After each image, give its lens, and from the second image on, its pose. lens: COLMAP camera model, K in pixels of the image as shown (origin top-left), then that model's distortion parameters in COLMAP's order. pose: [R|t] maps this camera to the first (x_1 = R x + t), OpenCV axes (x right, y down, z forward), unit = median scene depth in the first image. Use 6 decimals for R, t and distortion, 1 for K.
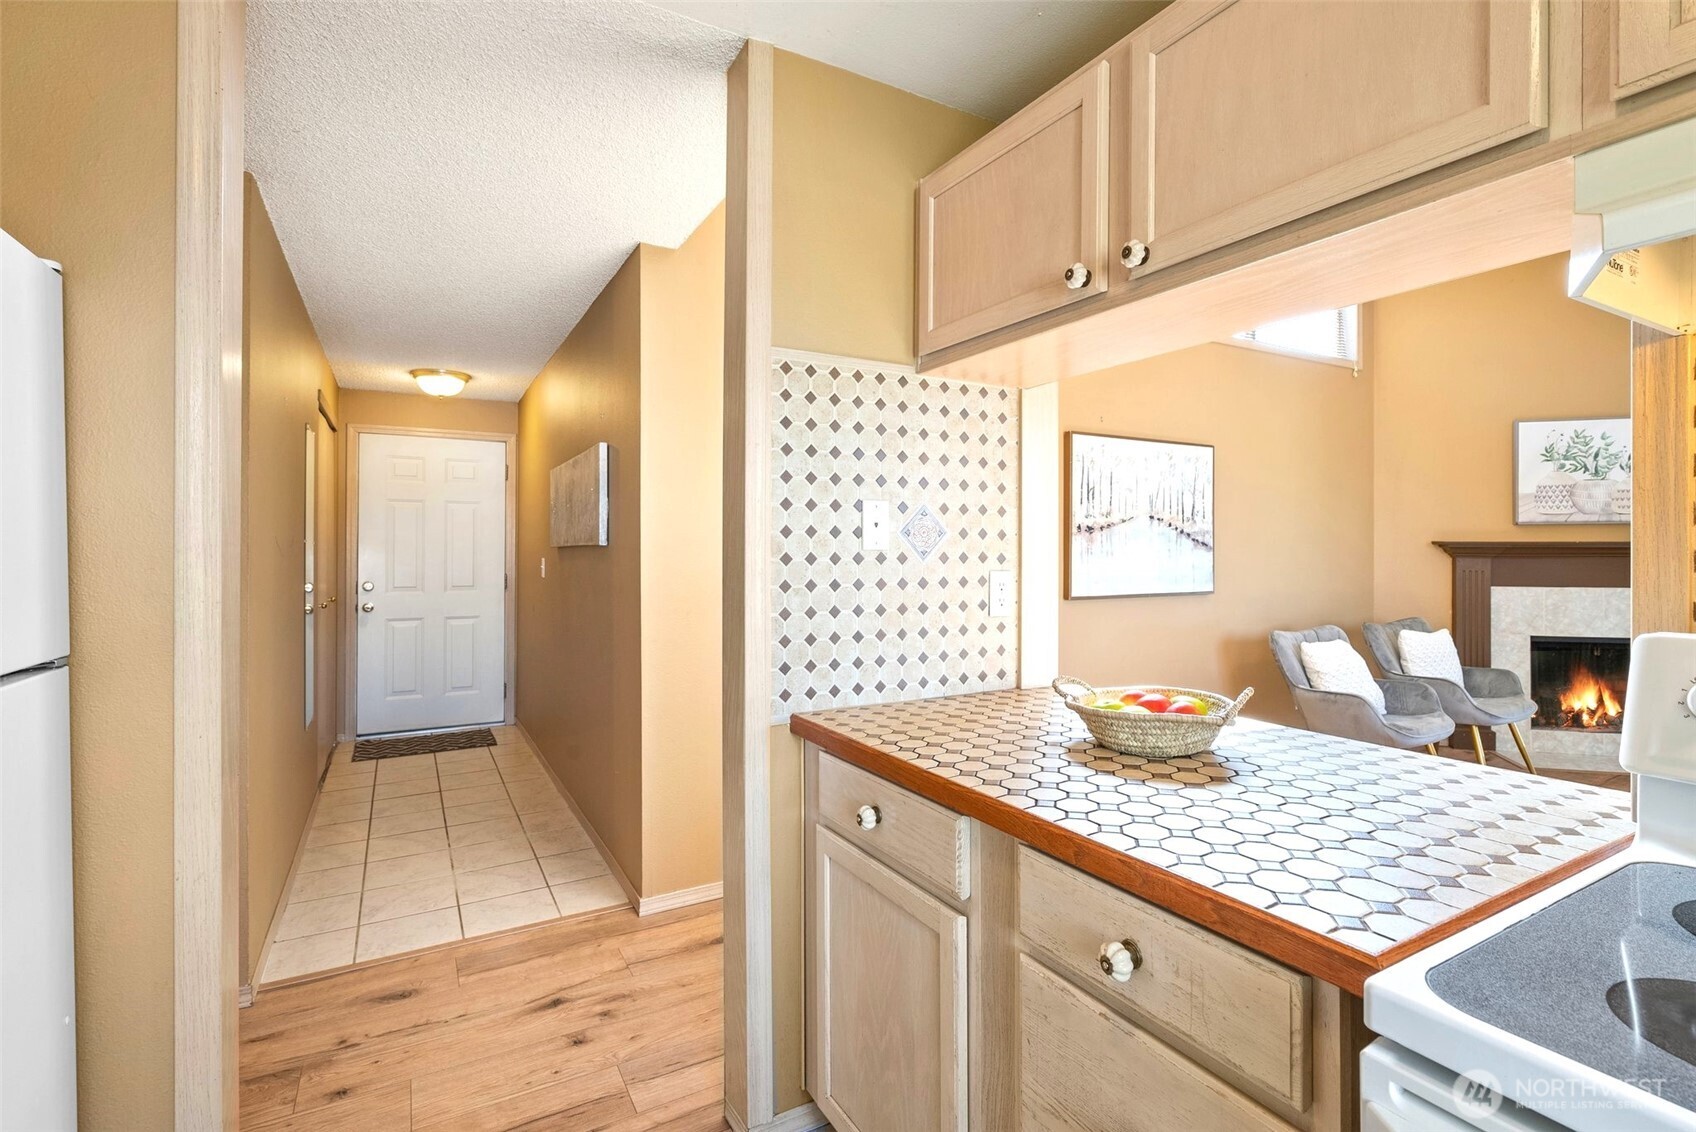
lens RADIAL K [[799.2, 0, 844.2], [0, 799.2, 557.4], [0, 0, 1]] dist [-0.004040, 0.002152]
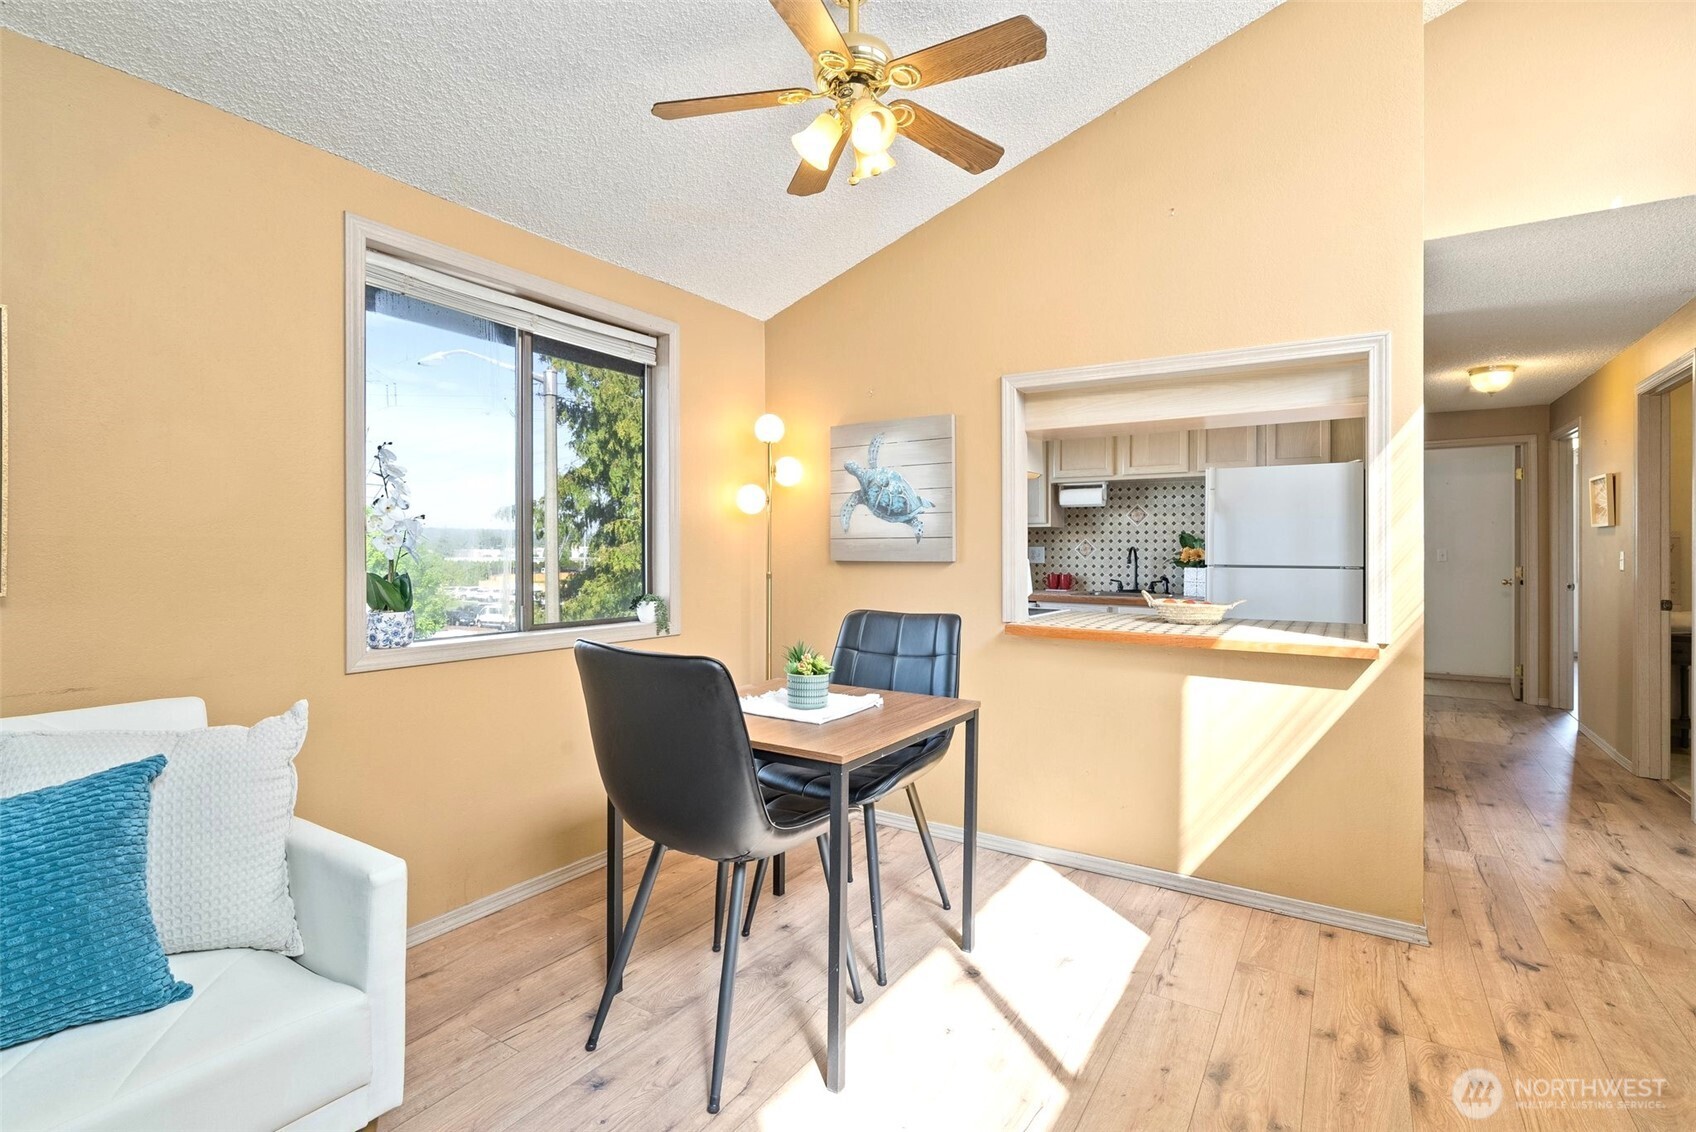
lens RADIAL K [[799.2, 0, 850.3], [0, 799.2, 549.5], [0, 0, 1]] dist [-0.004040, 0.002152]
pose [[-0.885664, 0.001331, -0.464324, 1.417705], [-0.002128, 0.999974, 0.006926, 0.013943], [0.464321, 0.007122, -0.885638, 1.594905]]
